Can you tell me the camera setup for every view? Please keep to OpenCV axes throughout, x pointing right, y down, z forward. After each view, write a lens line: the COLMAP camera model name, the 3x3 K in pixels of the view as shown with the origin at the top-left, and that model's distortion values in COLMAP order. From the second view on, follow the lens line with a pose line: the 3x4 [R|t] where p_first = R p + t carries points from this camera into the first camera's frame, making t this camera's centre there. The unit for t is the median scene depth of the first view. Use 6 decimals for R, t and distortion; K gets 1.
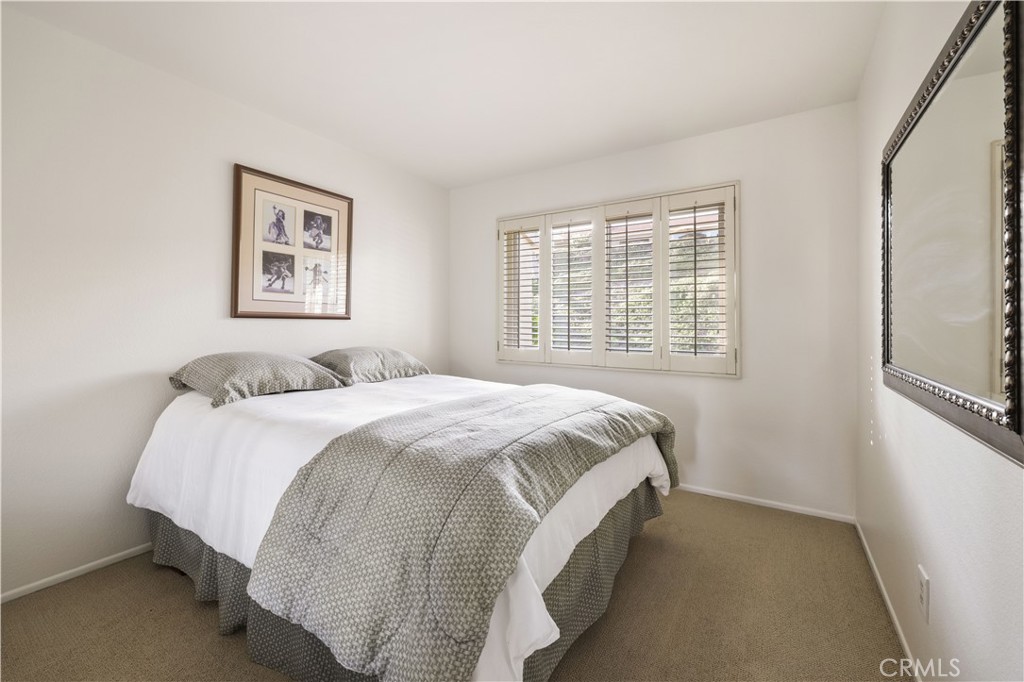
lens RADIAL K [[417.1, 0, 513.1], [0, 417.1, 330.6], [0, 0, 1]] dist [-0.001908, -0.000166]
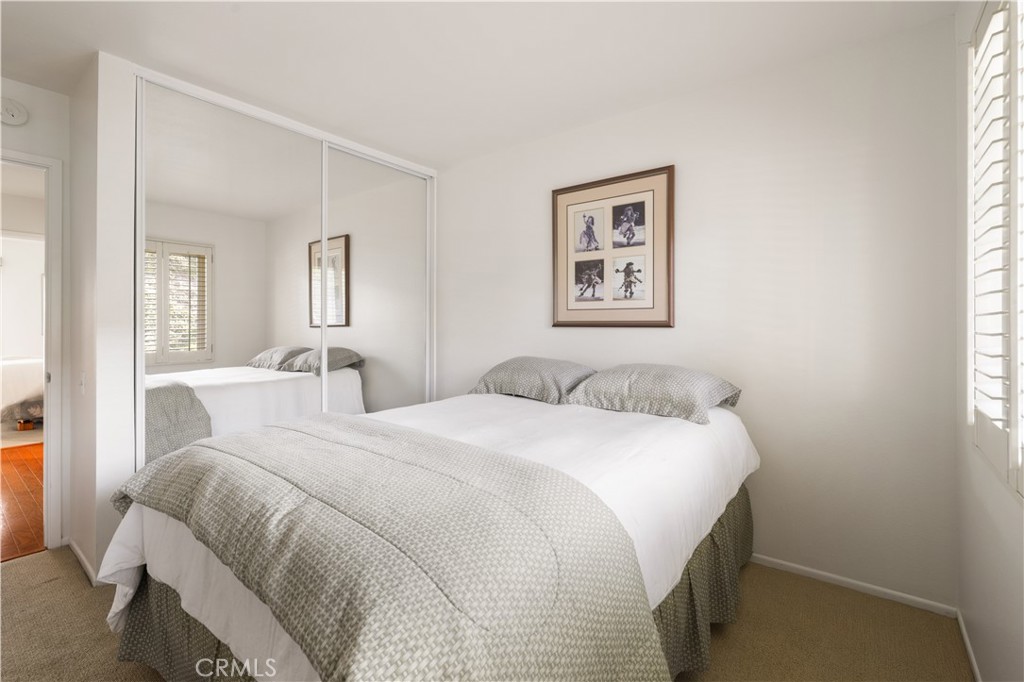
lens RADIAL K [[459.3, 0, 511.7], [0, 459.3, 334.0], [0, 0, 1]] dist [-0.000573, 0.000047]
pose [[-0.092563, 0.013249, -0.995619, 0.526783], [-0.016902, 0.999746, 0.014875, -0.025455], [0.995563, 0.018205, -0.092315, 0.904509]]
